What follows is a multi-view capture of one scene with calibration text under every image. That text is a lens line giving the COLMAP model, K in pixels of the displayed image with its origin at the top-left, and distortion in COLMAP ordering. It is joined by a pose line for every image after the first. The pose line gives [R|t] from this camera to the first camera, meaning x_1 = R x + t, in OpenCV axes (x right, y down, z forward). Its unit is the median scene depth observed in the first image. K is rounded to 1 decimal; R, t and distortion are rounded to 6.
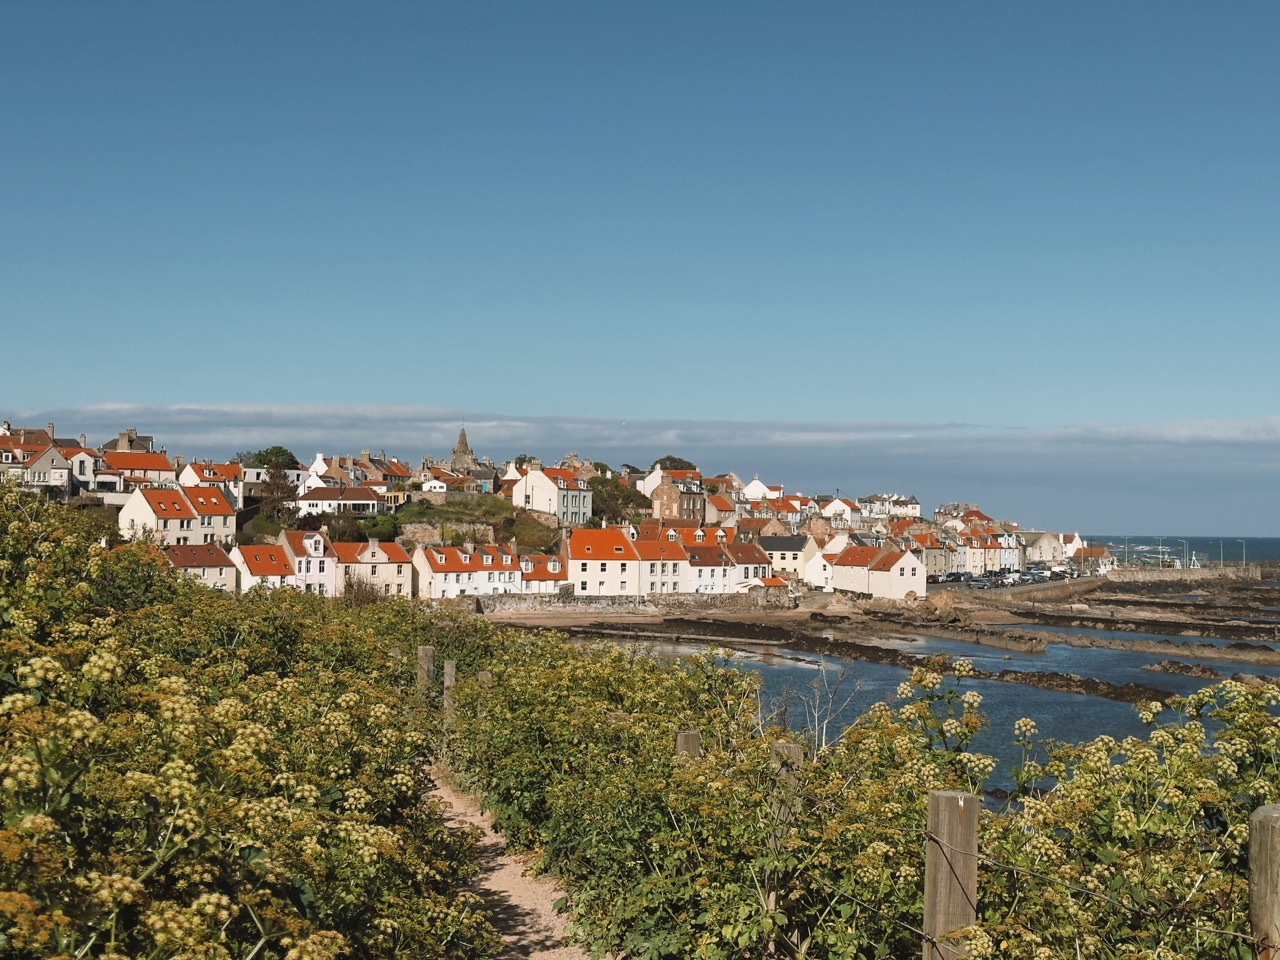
lens RADIAL K [[1805.2, 0, 640.0], [0, 1805.2, 480.0], [0, 0, 1]] dist [0.034894, -0.022796]
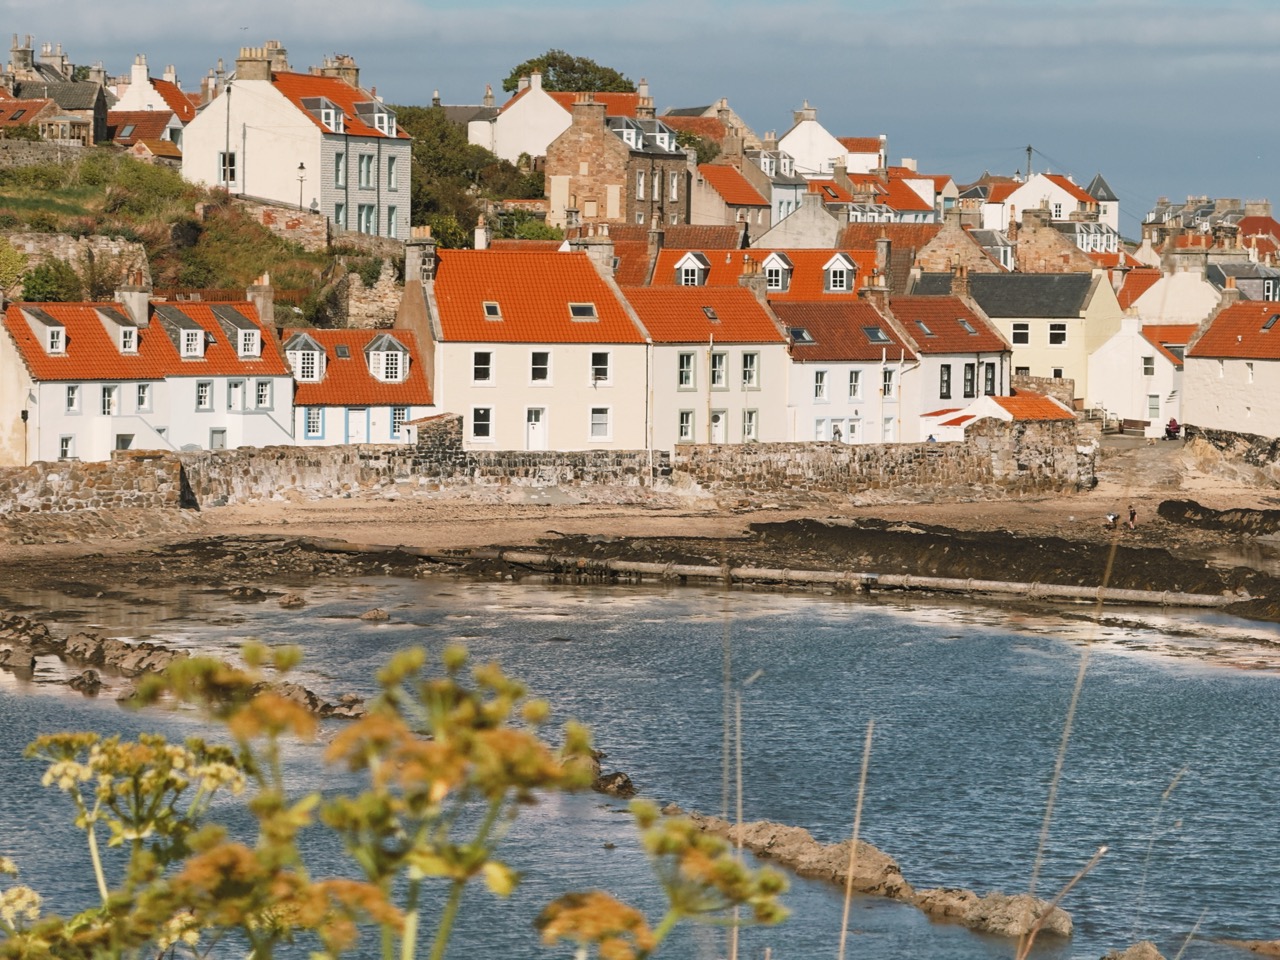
lens RADIAL K [[4600.7, 0, 640.0], [0, 4600.7, 480.0], [0, 0, 1]] dist [0.192391, 2.013390]
pose [[0.996237, -0.004792, 0.086543, -0.072730], [-0.001370, 0.997475, 0.071005, 0.009541], [-0.086665, -0.070857, 0.993714, 0.164207]]
